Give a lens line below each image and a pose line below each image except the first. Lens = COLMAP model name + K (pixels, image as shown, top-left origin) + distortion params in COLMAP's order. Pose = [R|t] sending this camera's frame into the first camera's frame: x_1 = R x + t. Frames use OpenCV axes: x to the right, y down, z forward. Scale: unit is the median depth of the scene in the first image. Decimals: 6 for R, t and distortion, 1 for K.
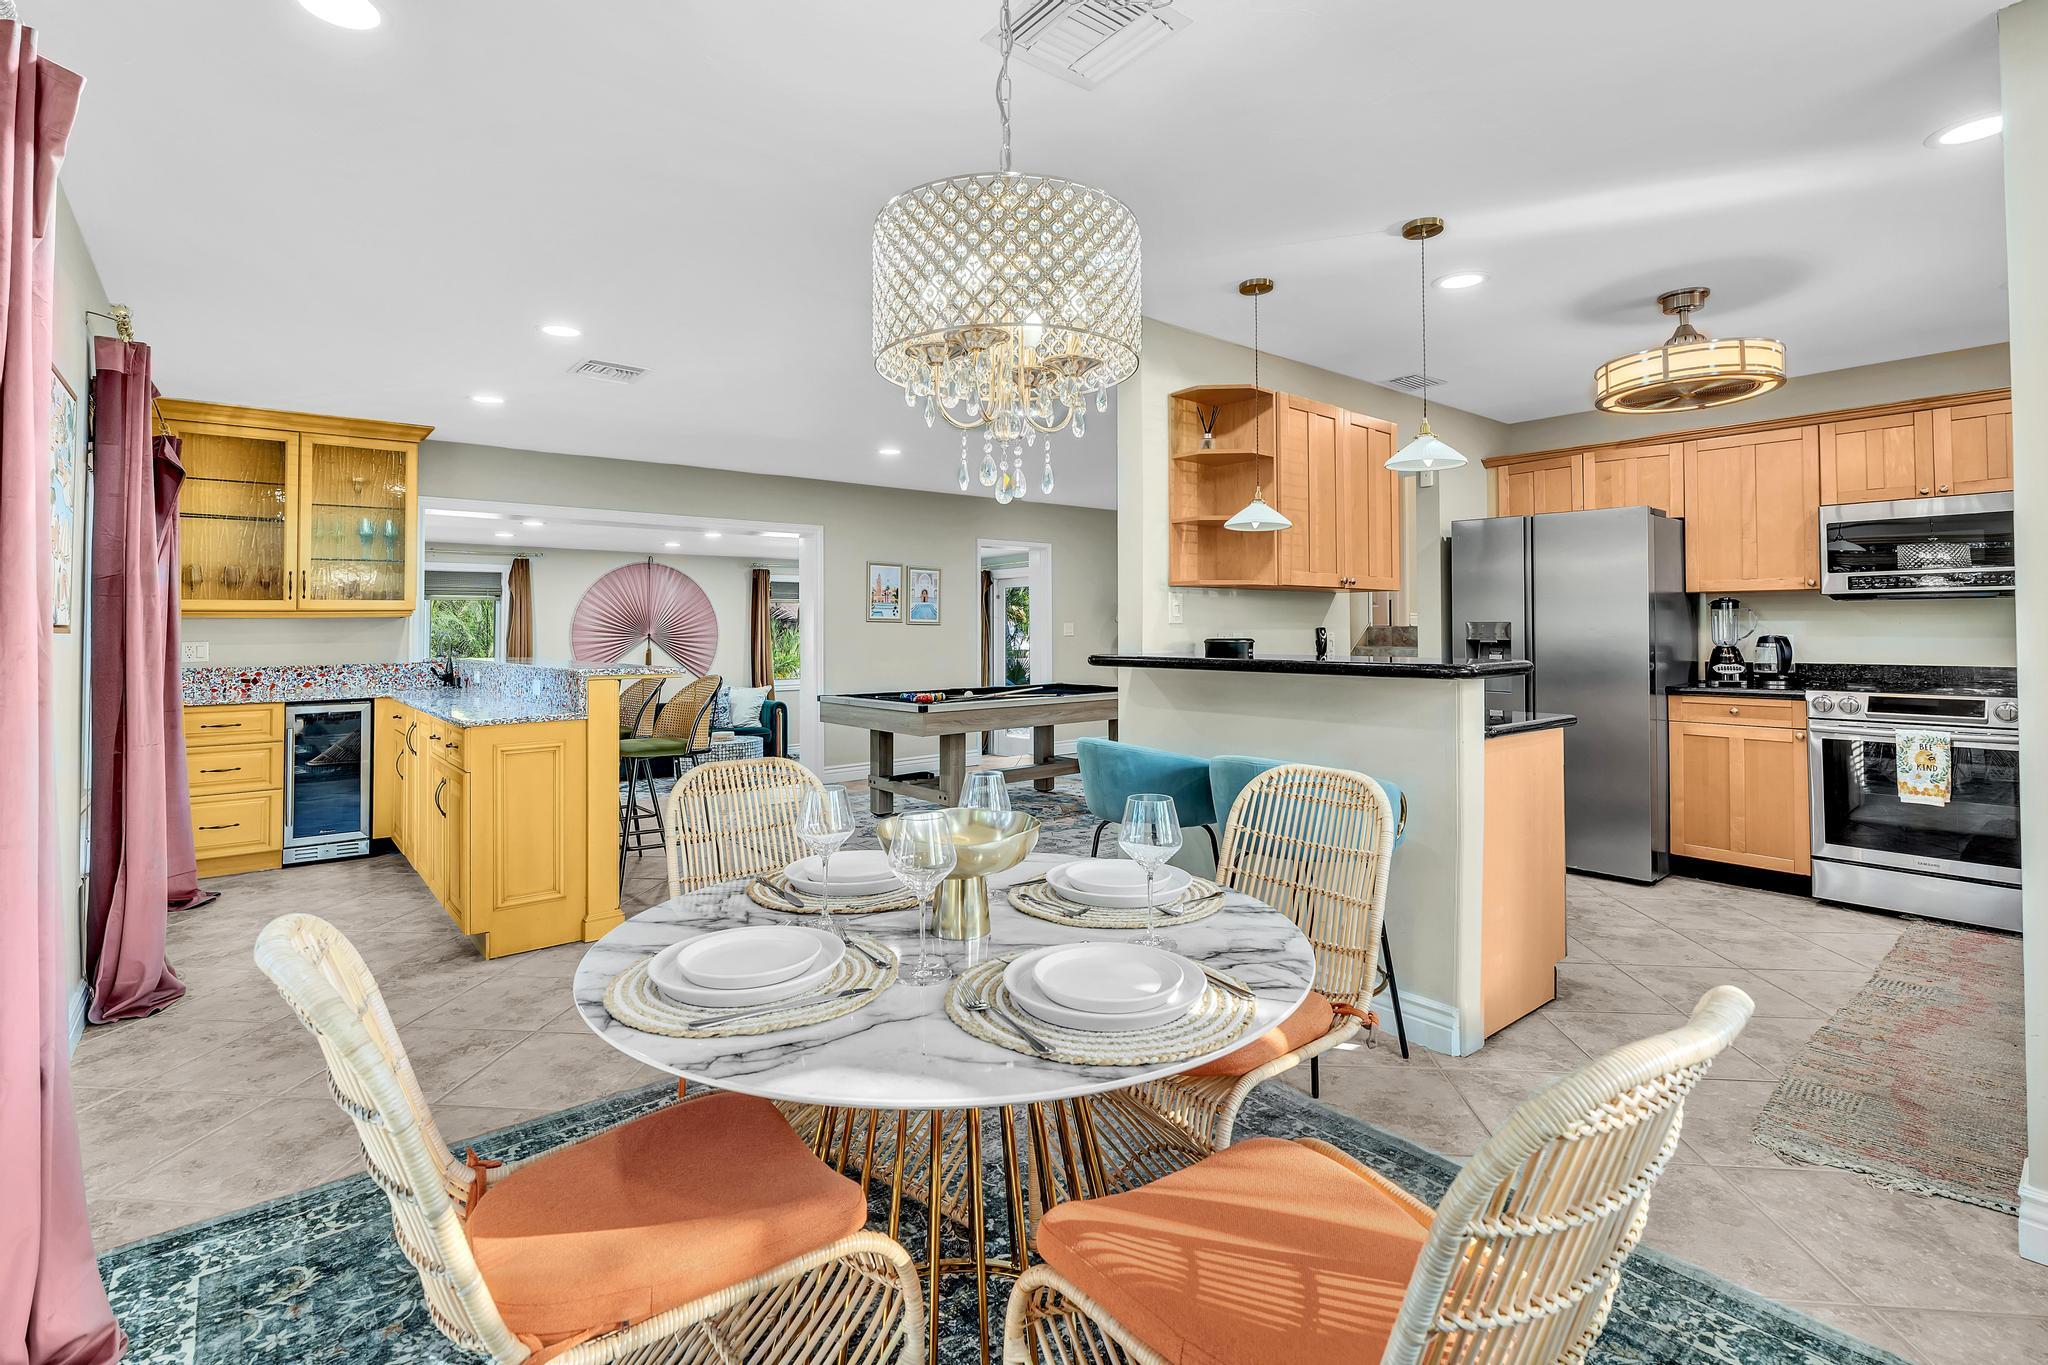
lens RADIAL K [[932.0, 0, 1013.0], [0, 932.0, 601.6], [0, 0, 1]] dist [-0.004644, -0.000335]
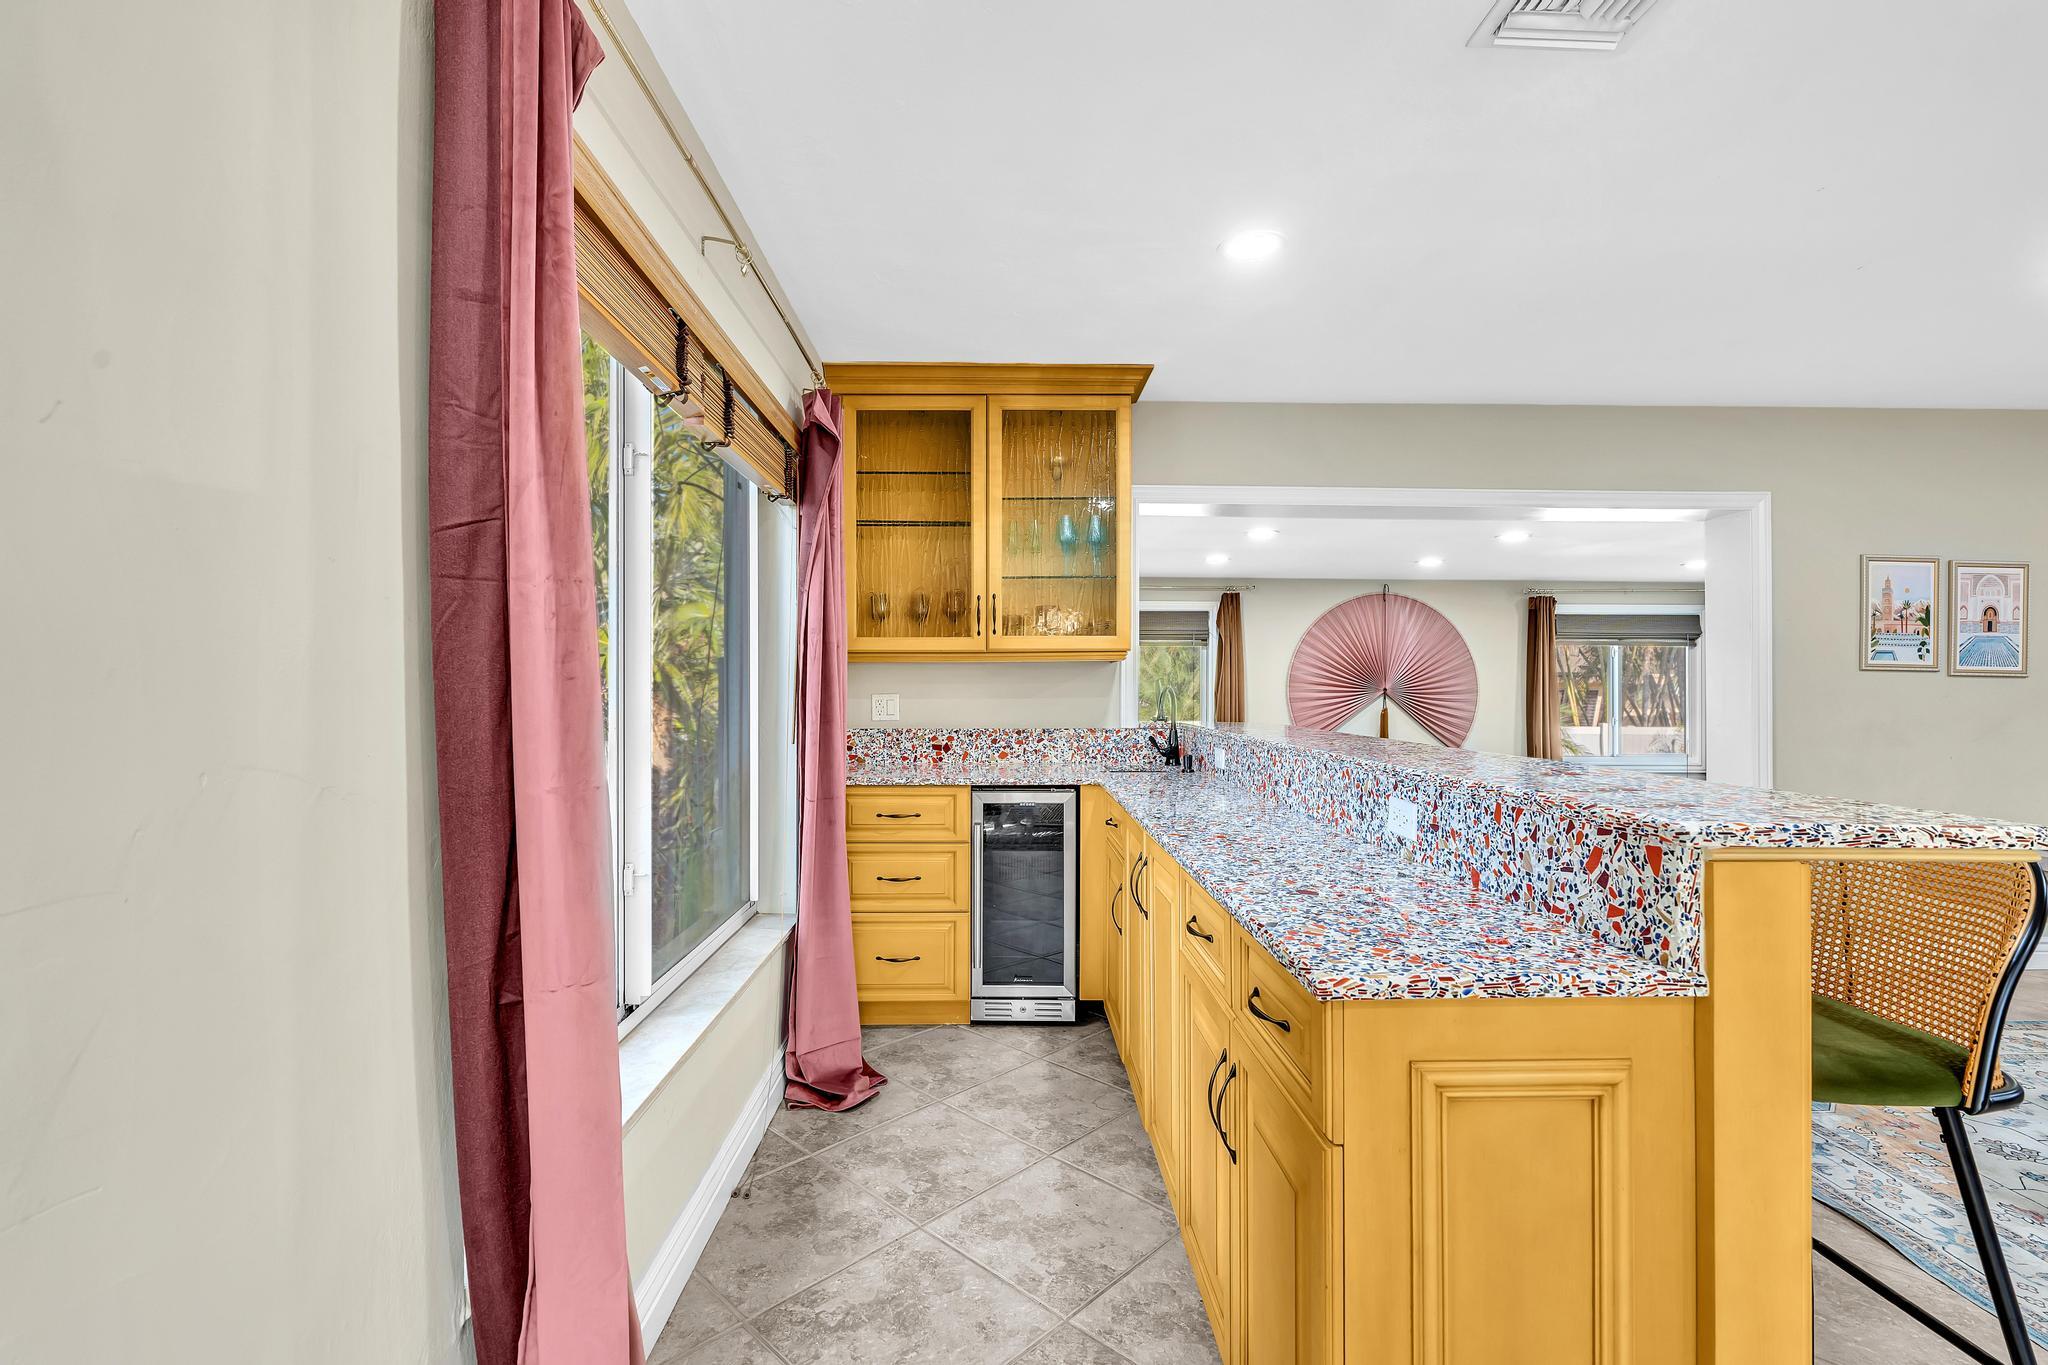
lens RADIAL K [[932.0, 0, 1024.3], [0, 932.0, 674.8], [0, 0, 1]] dist [-0.004644, -0.000335]
pose [[0.789295, 0.002455, -0.614010, -0.308888], [0.010567, 0.999790, 0.017581, 0.014751], [0.613924, -0.020365, 0.789103, 0.450756]]
